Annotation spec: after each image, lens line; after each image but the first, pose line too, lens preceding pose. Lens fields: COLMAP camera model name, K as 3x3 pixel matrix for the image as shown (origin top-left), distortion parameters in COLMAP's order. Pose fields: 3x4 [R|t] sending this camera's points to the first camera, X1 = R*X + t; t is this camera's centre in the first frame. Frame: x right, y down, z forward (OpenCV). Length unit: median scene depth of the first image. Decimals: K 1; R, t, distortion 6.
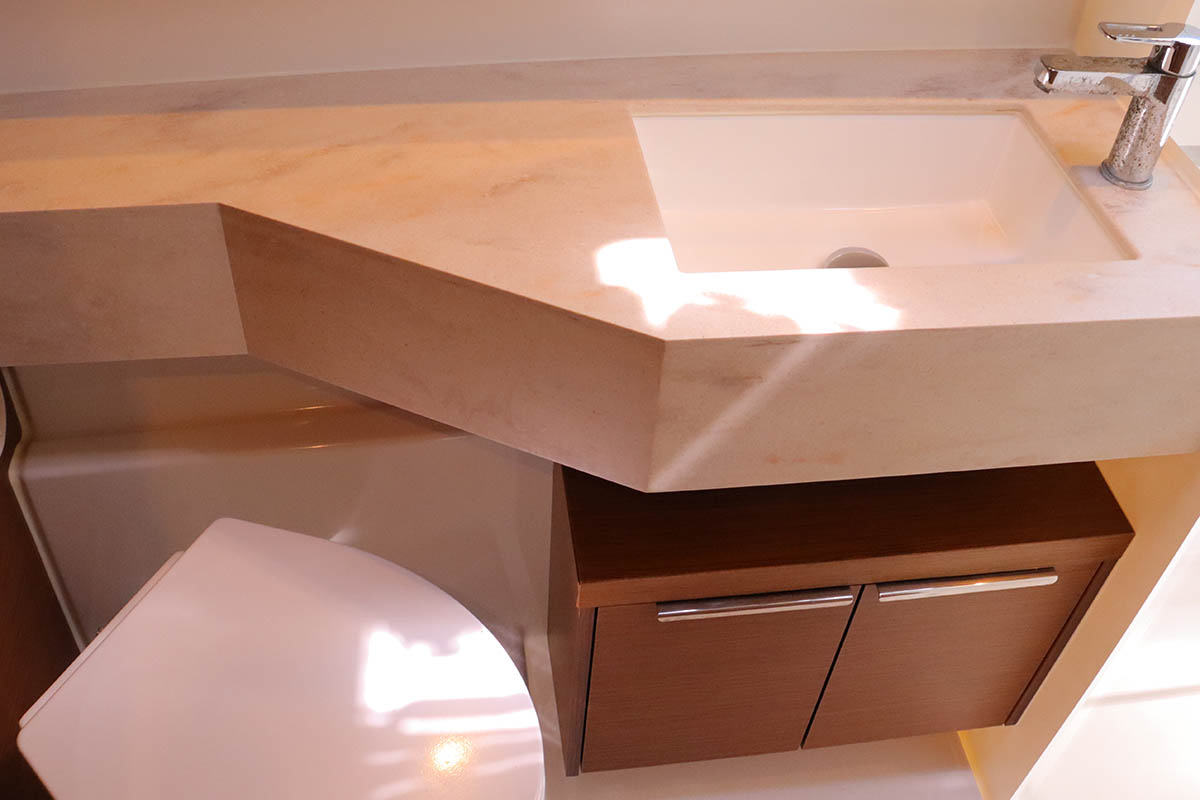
lens RADIAL K [[1160.8, 0, 600.0], [0, 1160.8, 400.0], [0, 0, 1]] dist [-0.215809, 0.220624]
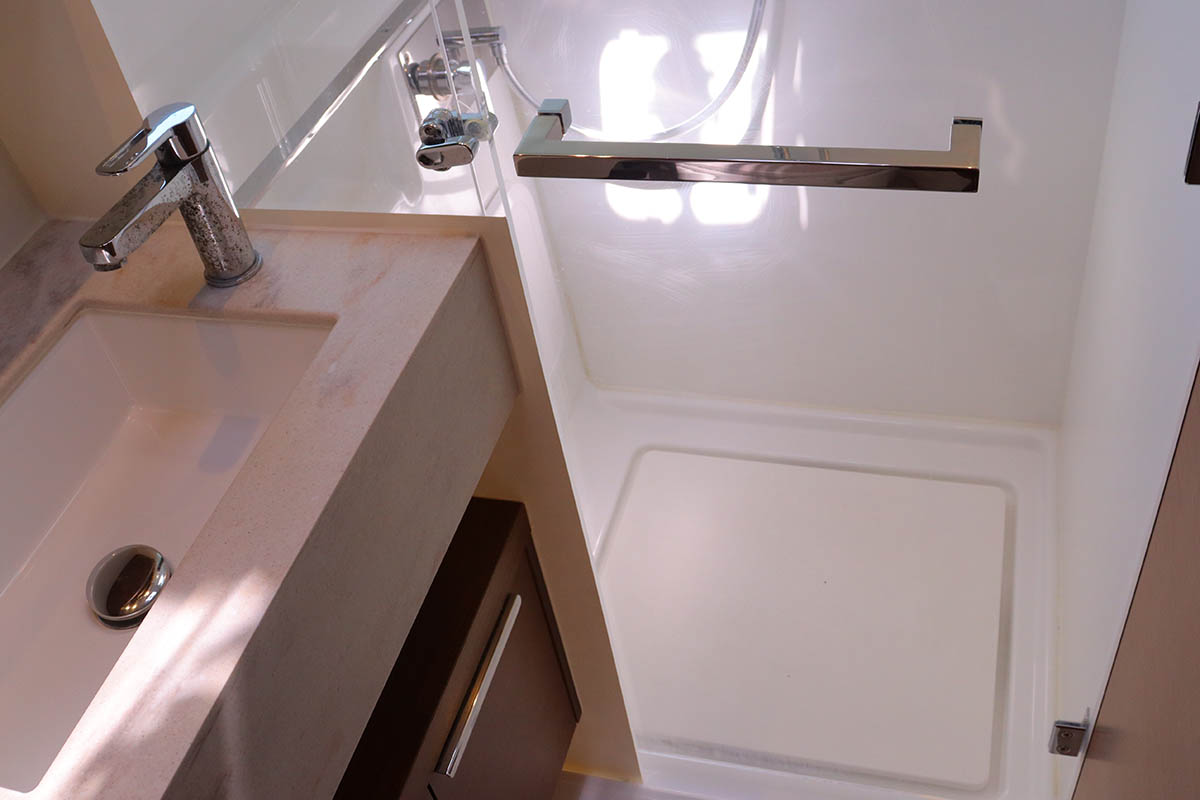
lens RADIAL K [[1160.8, 0, 600.0], [0, 1160.8, 400.0], [0, 0, 1]] dist [-0.215809, 0.220624]
pose [[0.391786, -0.702922, 0.593636, -0.021139], [0.753519, 0.615373, 0.231356, -0.132945], [-0.527933, 0.356674, 0.770760, 0.198469]]
